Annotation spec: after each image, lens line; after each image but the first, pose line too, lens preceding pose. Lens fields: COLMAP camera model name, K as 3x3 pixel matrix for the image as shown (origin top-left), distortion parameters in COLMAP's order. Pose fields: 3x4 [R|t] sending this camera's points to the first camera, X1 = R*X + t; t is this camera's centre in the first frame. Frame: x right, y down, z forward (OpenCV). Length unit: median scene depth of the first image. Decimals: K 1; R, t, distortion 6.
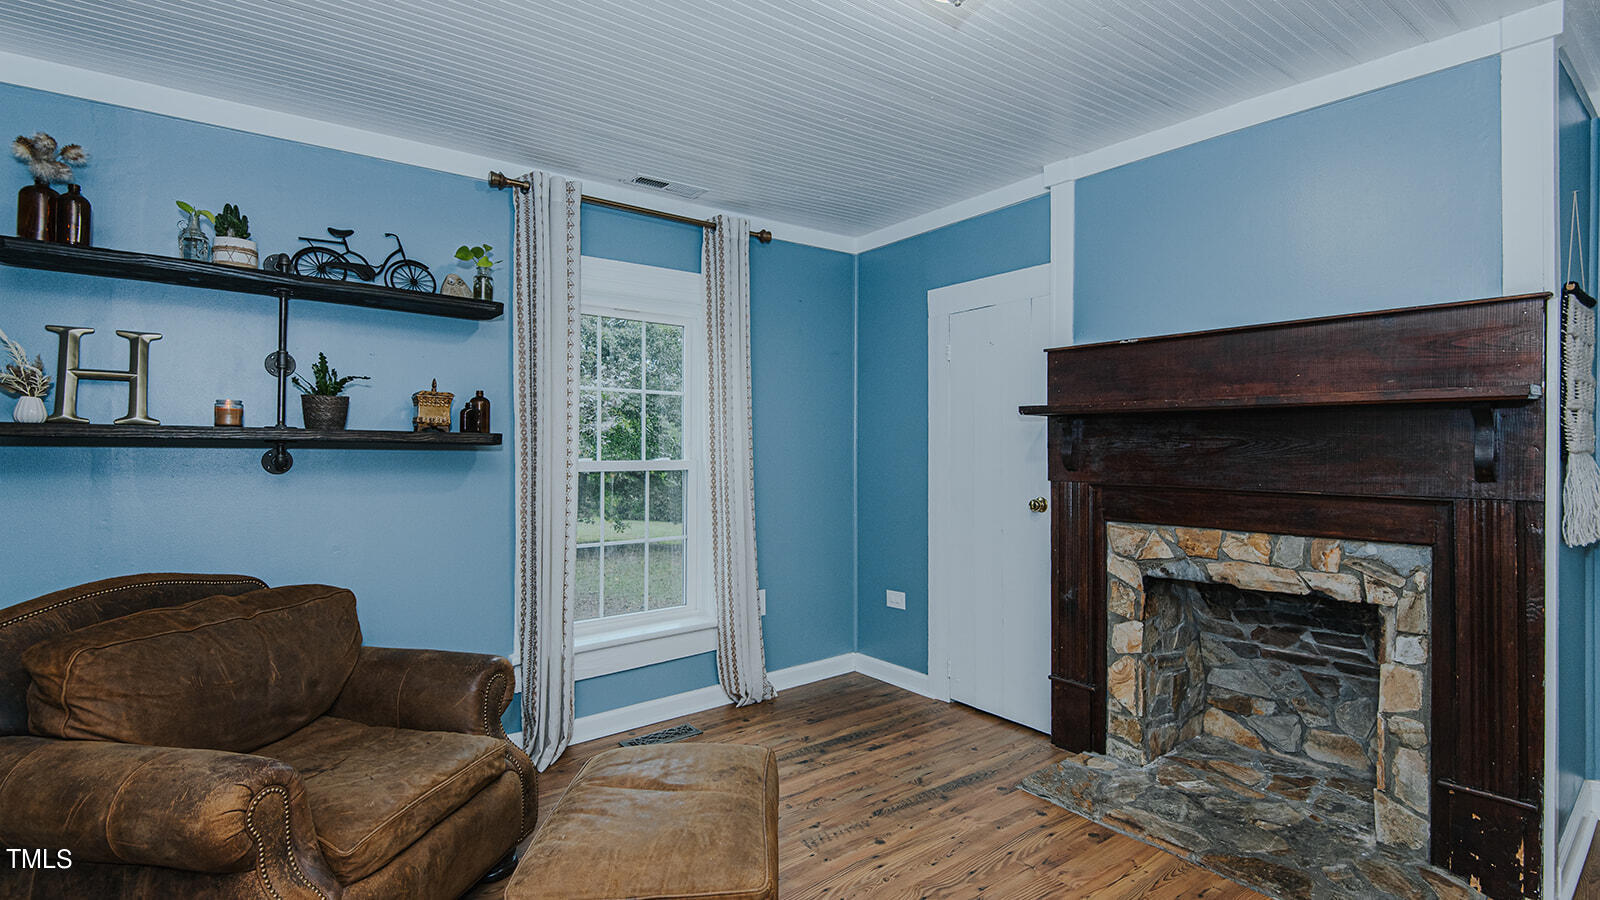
lens RADIAL K [[719.4, 0, 811.0], [0, 719.4, 449.4], [0, 0, 1]] dist [0.001176, -0.000360]
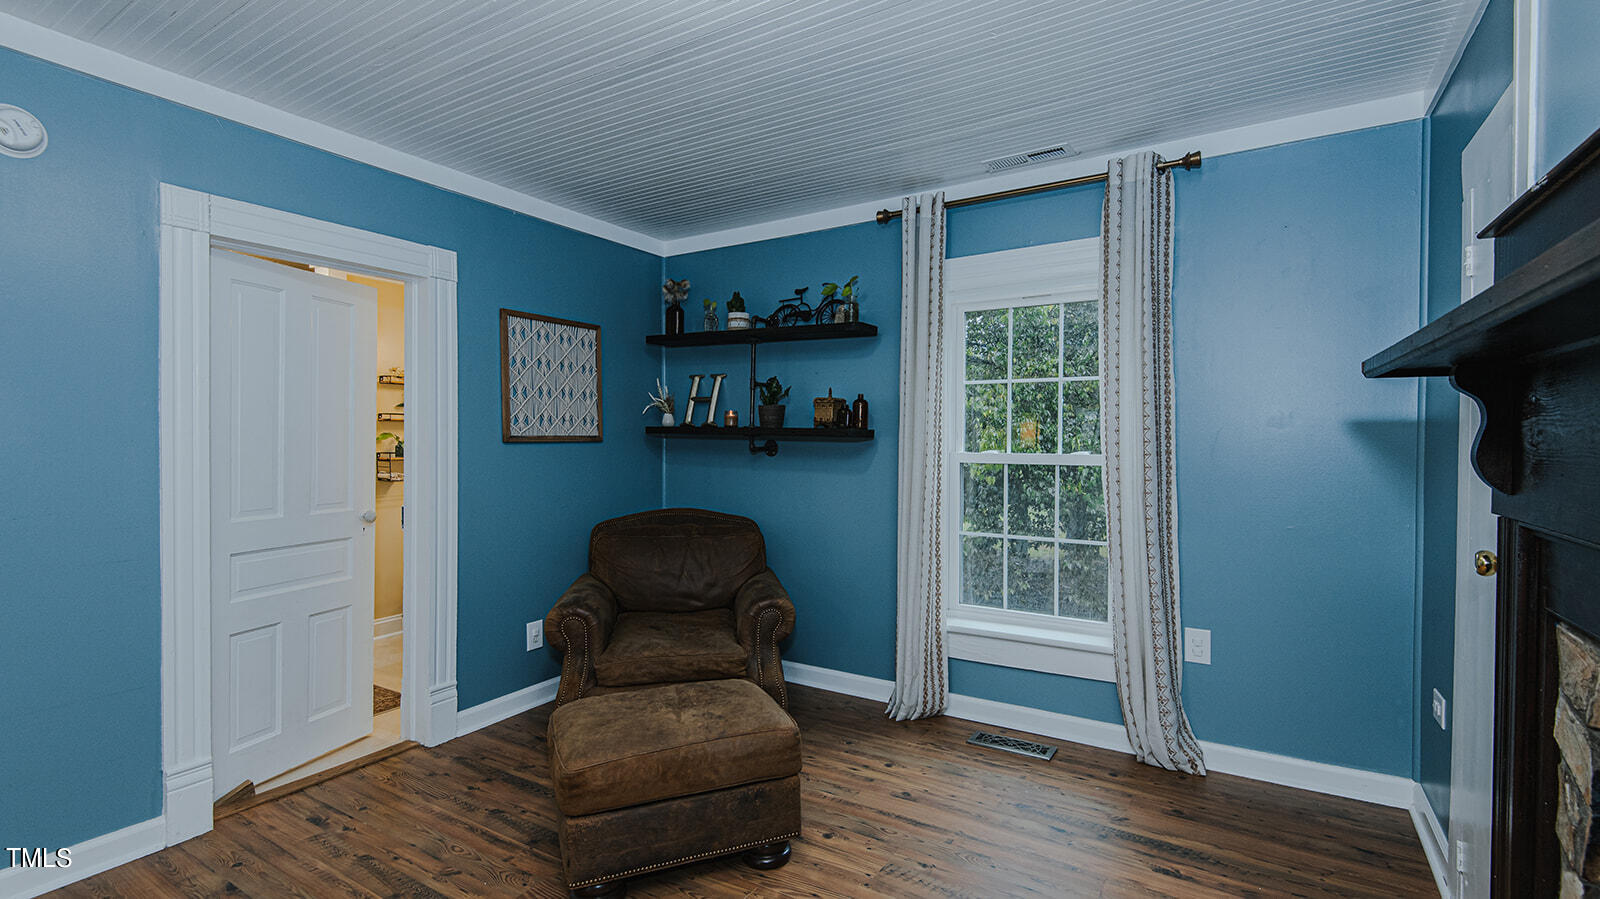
lens RADIAL K [[719.4, 0, 811.0], [0, 719.4, 448.9], [0, 0, 1]] dist [0.001176, -0.000360]
pose [[0.358038, 0.009618, -0.933657, 0.601846], [-0.005183, 0.999952, 0.008313, 0.003270], [0.933693, 0.001862, 0.358071, 0.427668]]
